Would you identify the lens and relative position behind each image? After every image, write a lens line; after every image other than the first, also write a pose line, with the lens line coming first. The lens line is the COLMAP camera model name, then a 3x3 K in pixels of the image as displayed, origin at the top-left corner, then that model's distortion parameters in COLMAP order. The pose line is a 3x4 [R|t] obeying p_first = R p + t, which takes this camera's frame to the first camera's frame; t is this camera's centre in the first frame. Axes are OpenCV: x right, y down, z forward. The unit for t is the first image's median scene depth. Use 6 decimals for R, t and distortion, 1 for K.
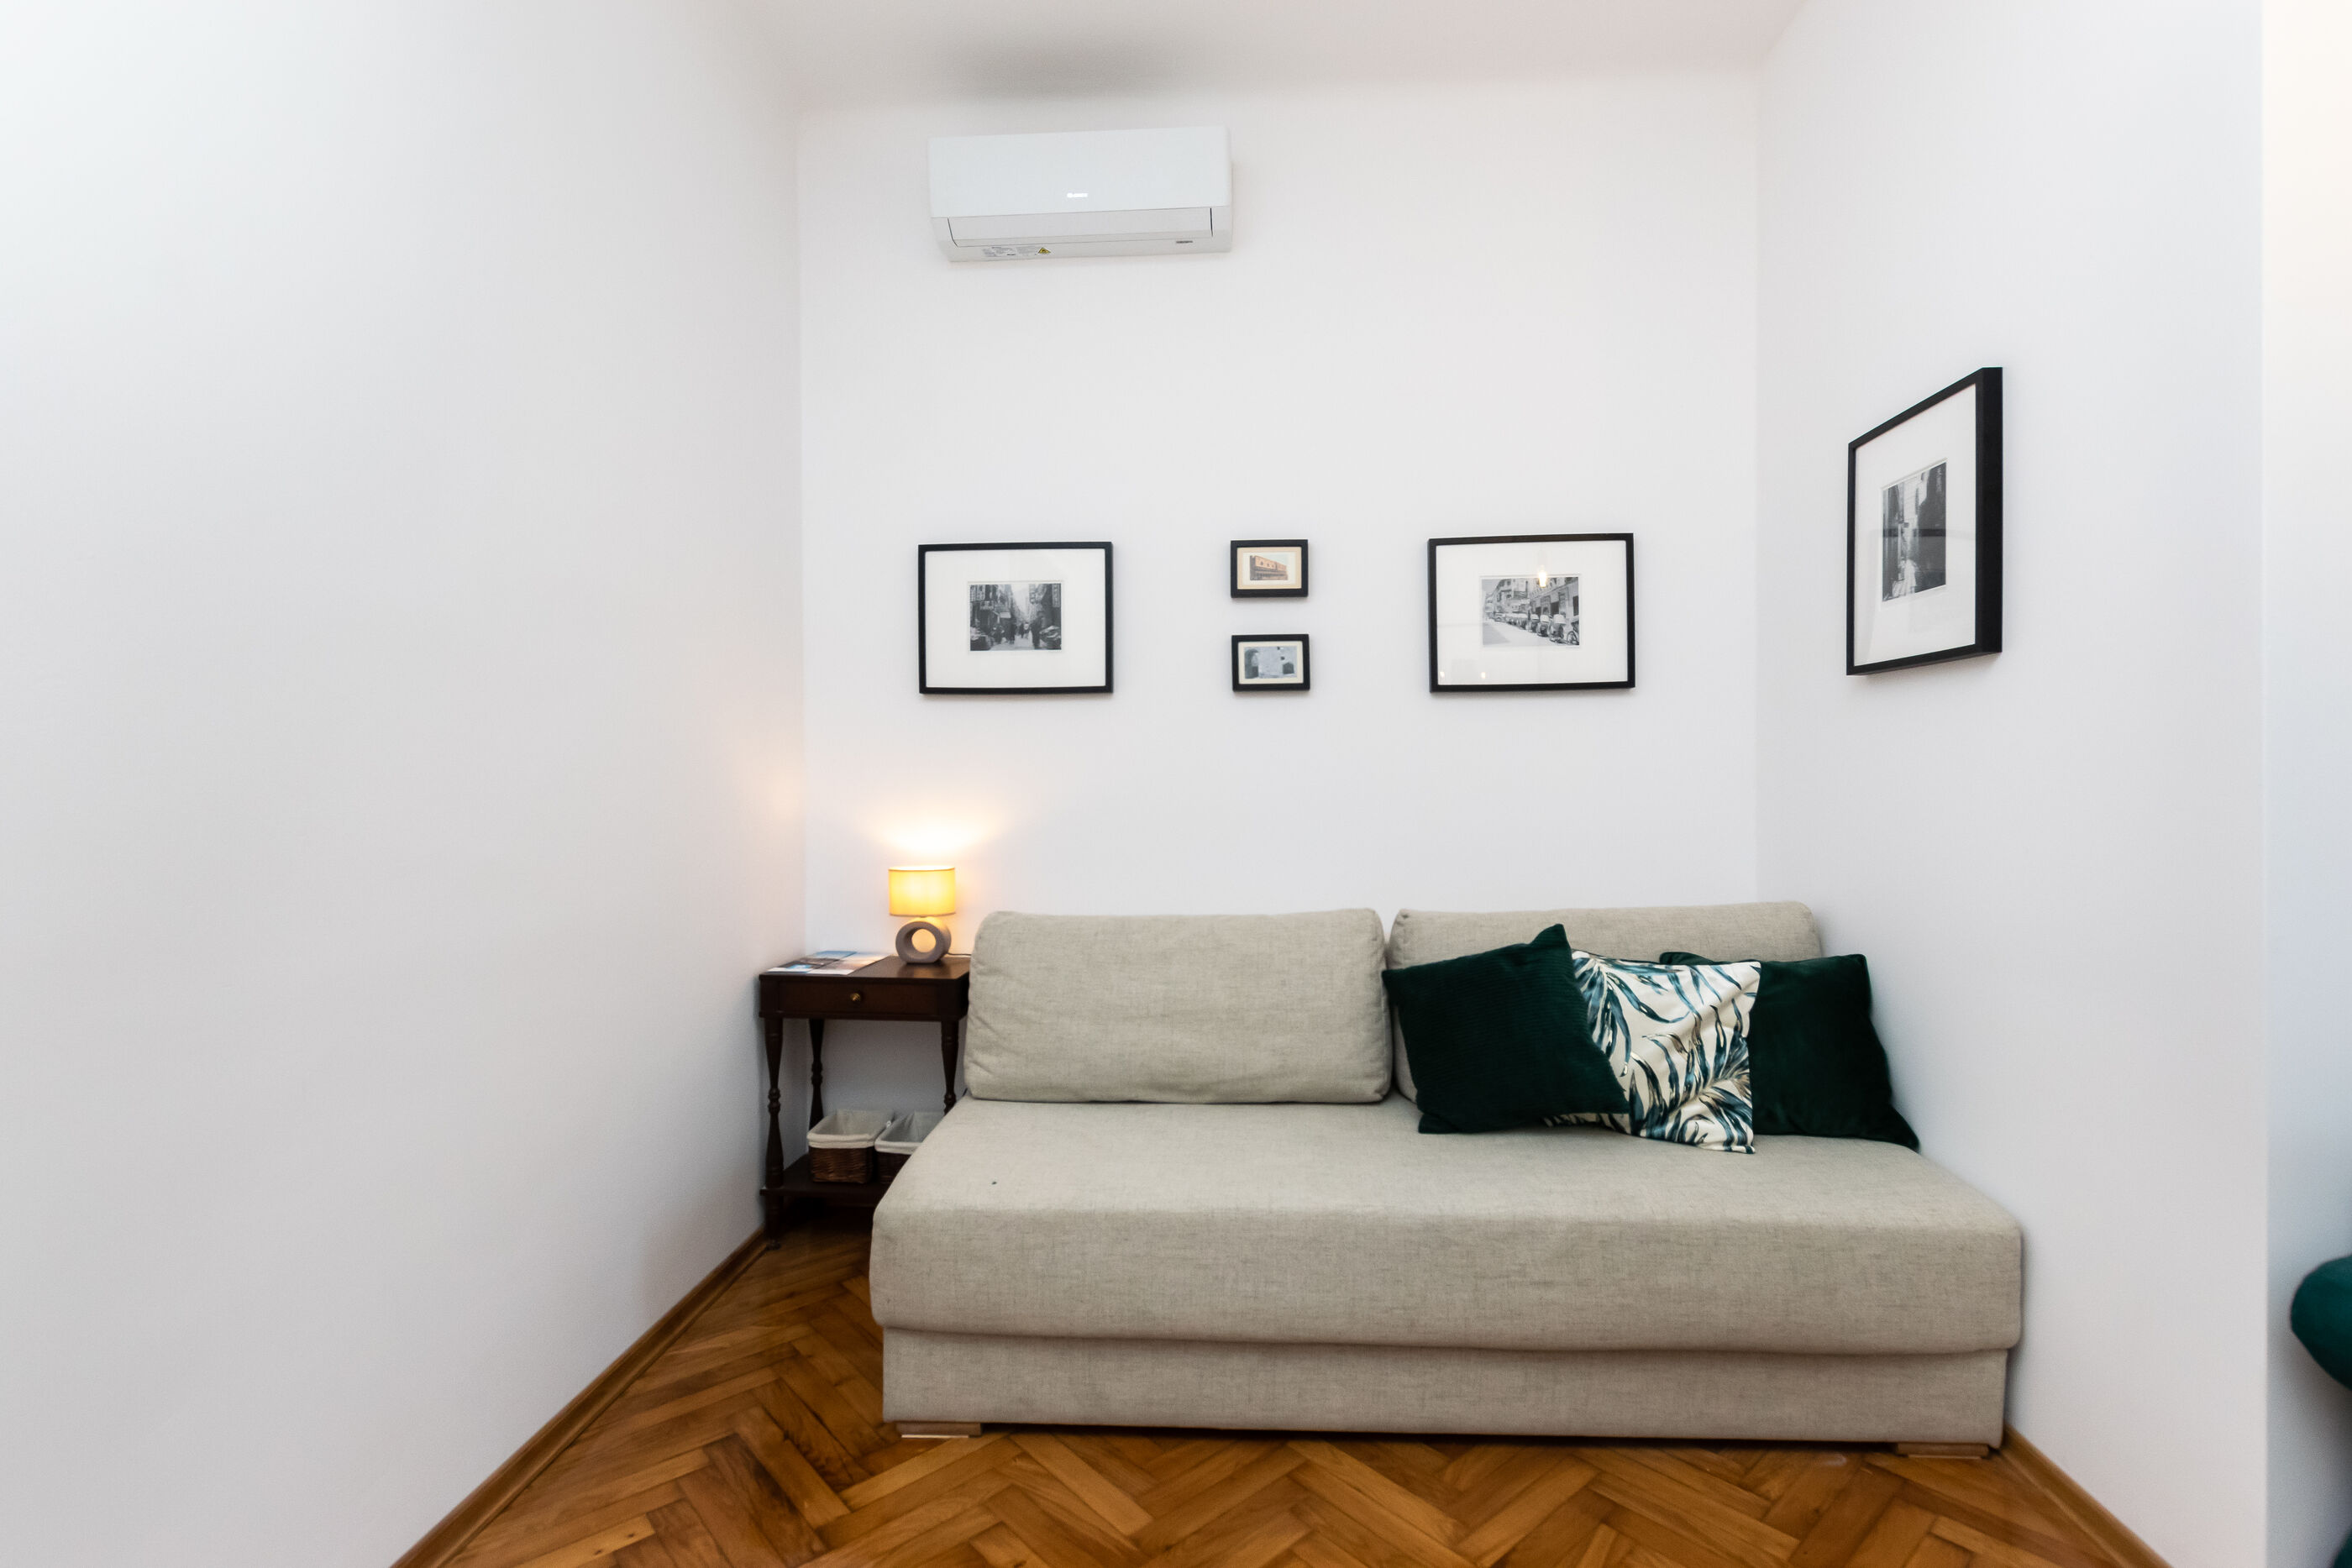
lens RADIAL K [[1015.9, 0, 1180.8], [0, 1015.9, 786.5], [0, 0, 1]] dist [-0.000503, -0.000079]
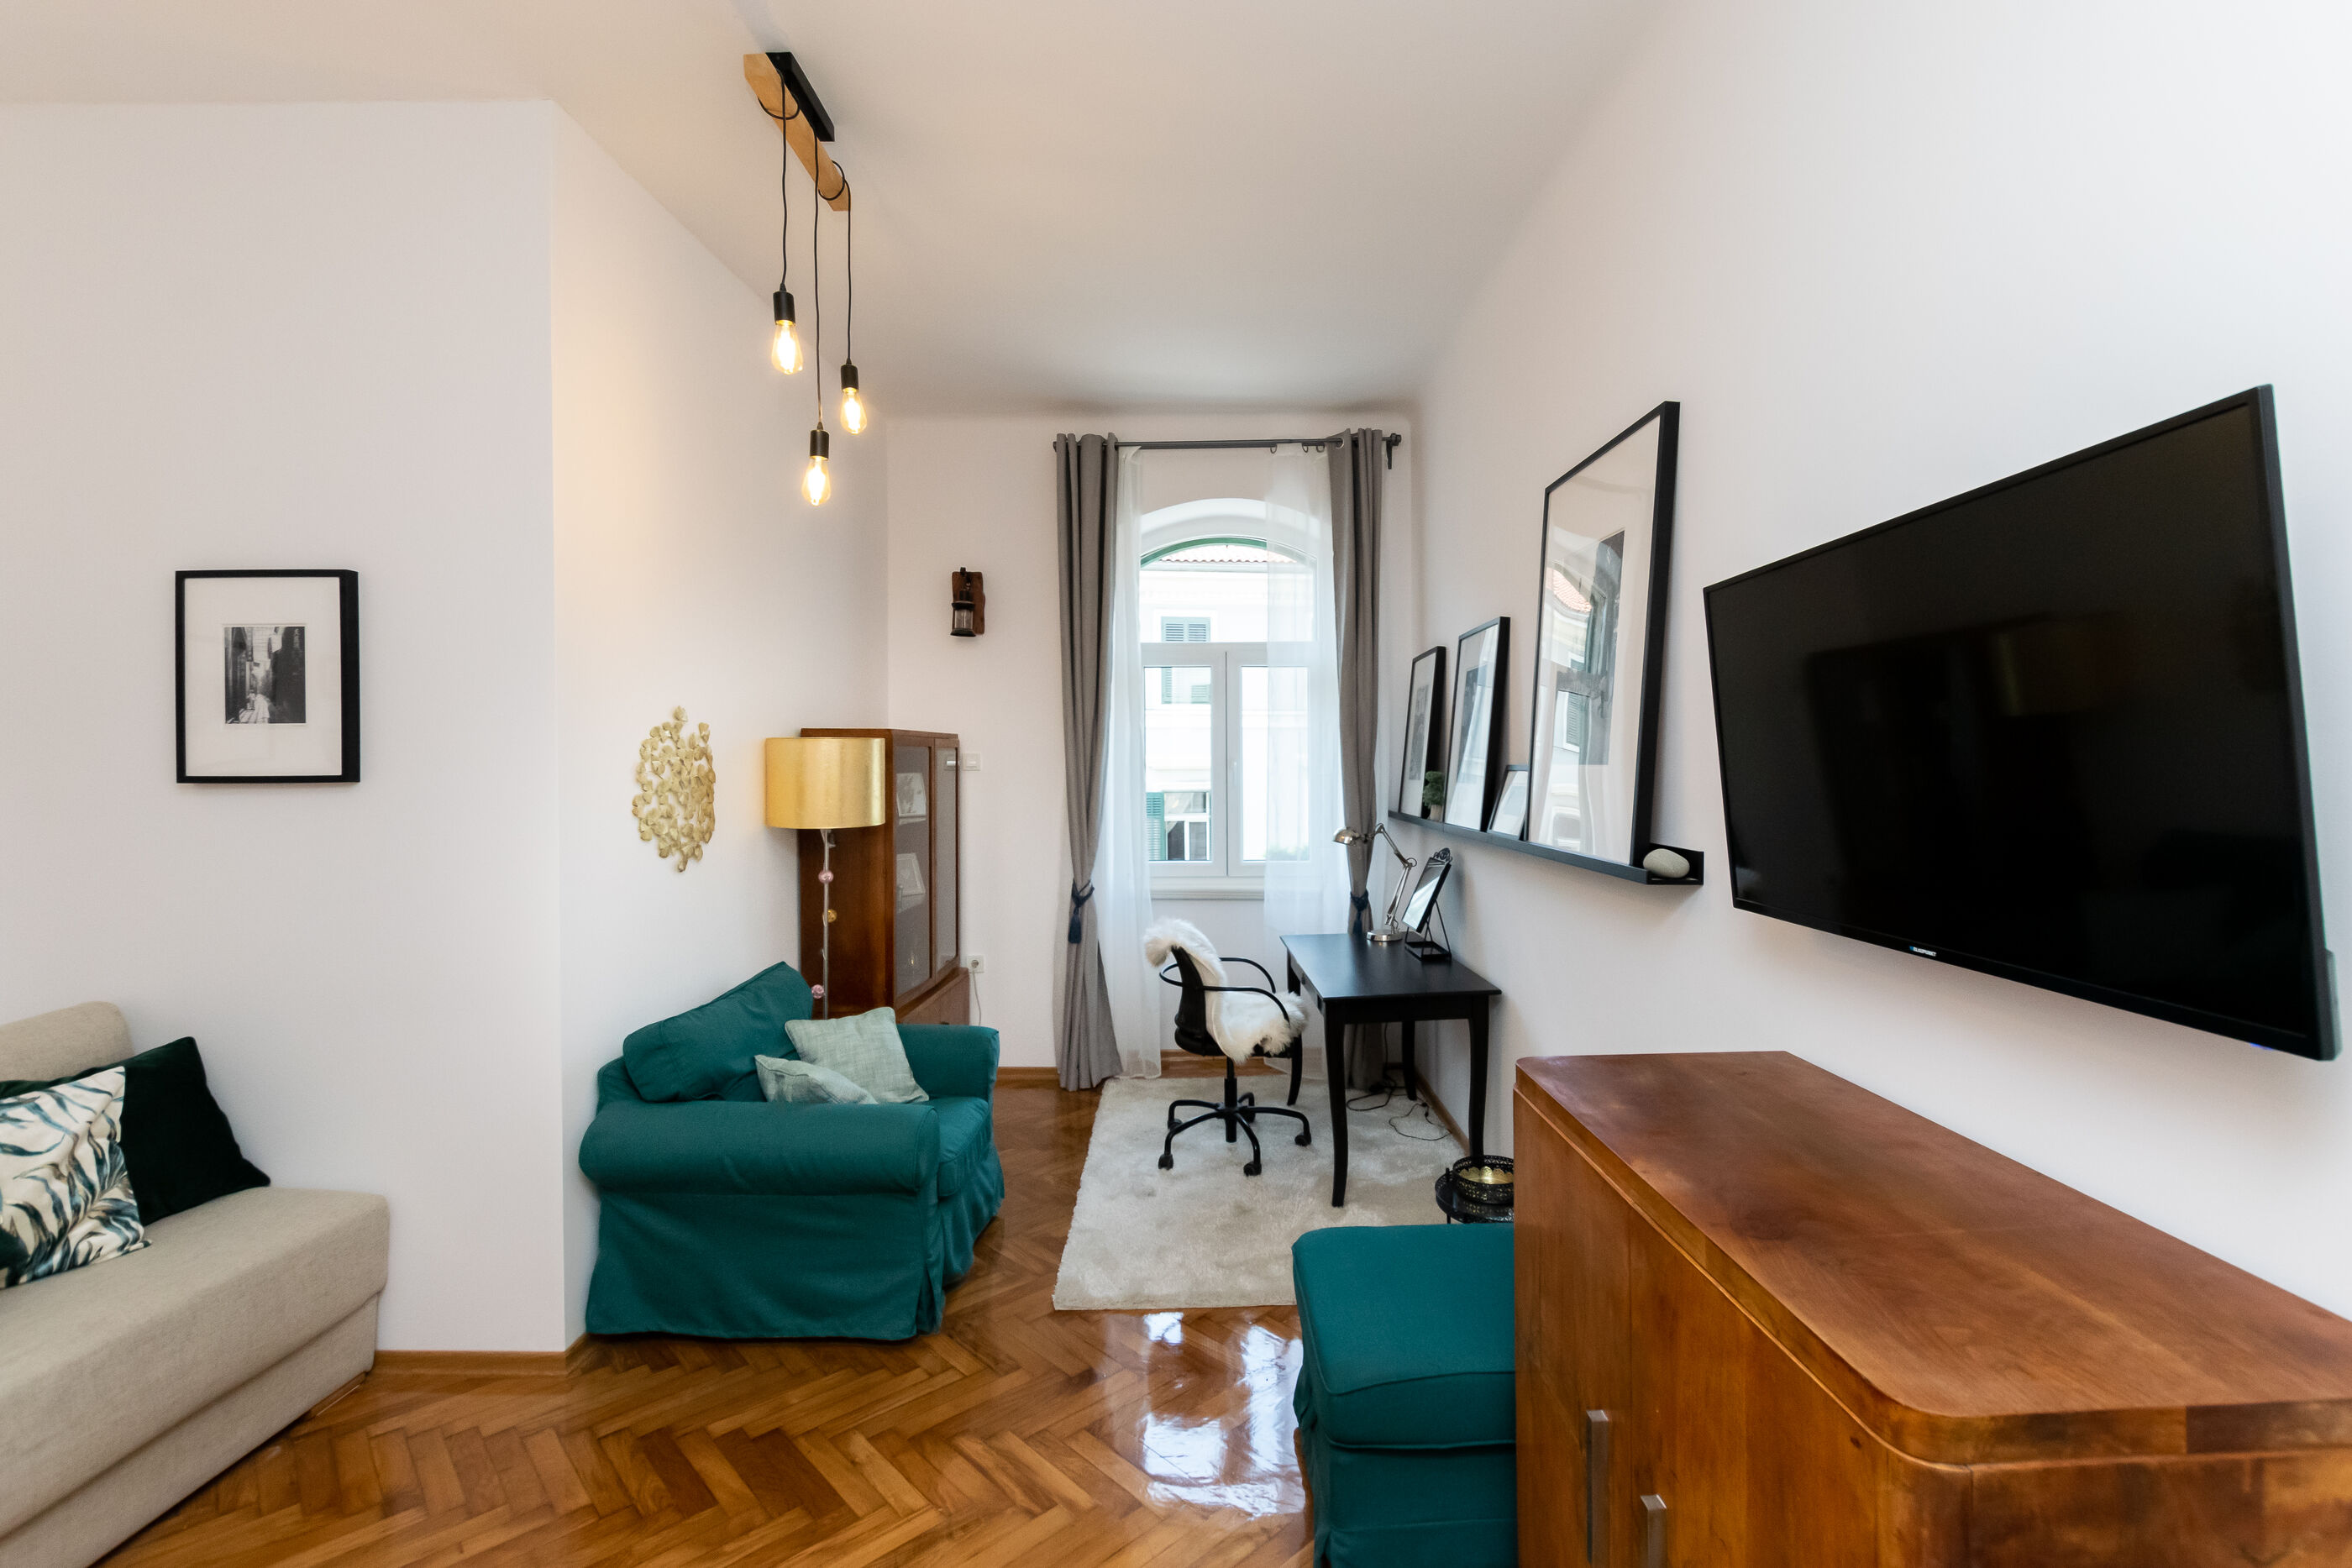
lens RADIAL K [[1055.8, 0, 1238.0], [0, 1055.8, 772.7], [0, 0, 1]] dist [0.009576, -0.004750]
pose [[-0.065498, 0.005704, 0.997836, -0.580264], [0.011116, 0.999926, -0.004986, -0.107307], [-0.997791, 0.010765, -0.065556, -0.064291]]
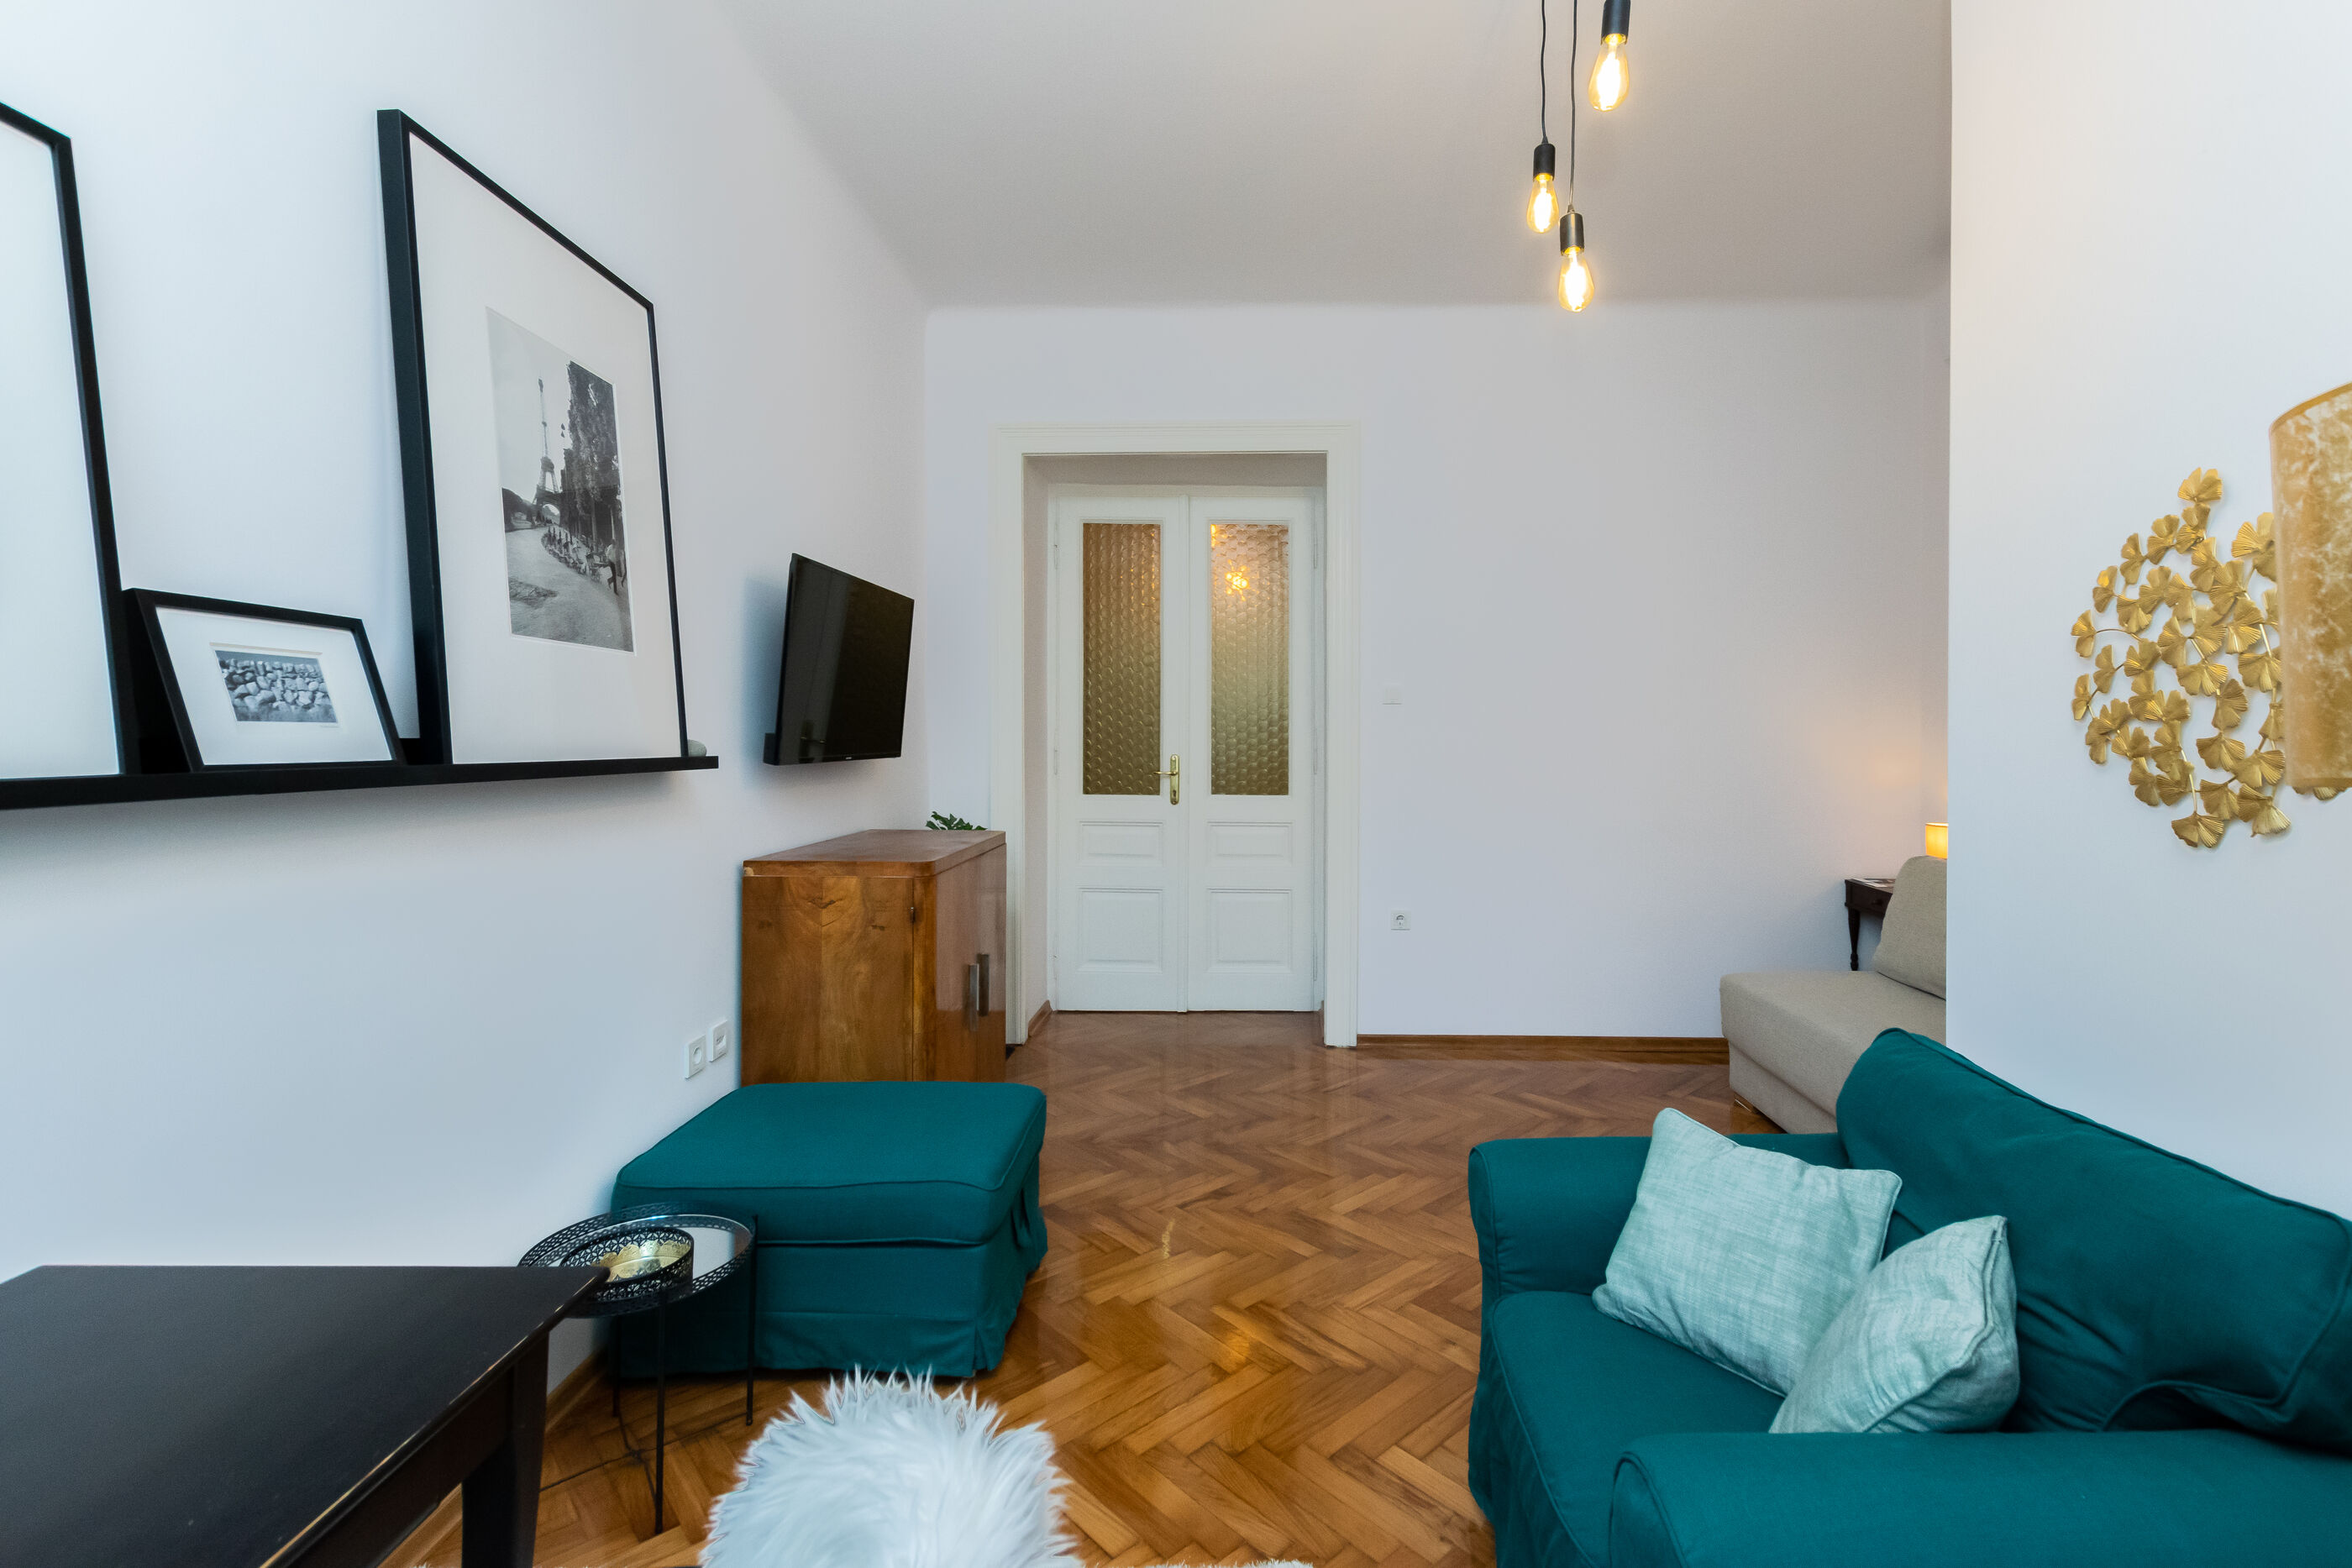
lens RADIAL K [[1008.5, 0, 1211.3], [0, 1008.5, 747.7], [0, 0, 1]] dist [0.000575, -0.000099]
pose [[-0.014946, 0.009888, -0.999839, 1.514688], [0.000184, 0.999951, 0.009886, -0.052247], [0.999888, -0.000036, -0.014947, 0.018848]]
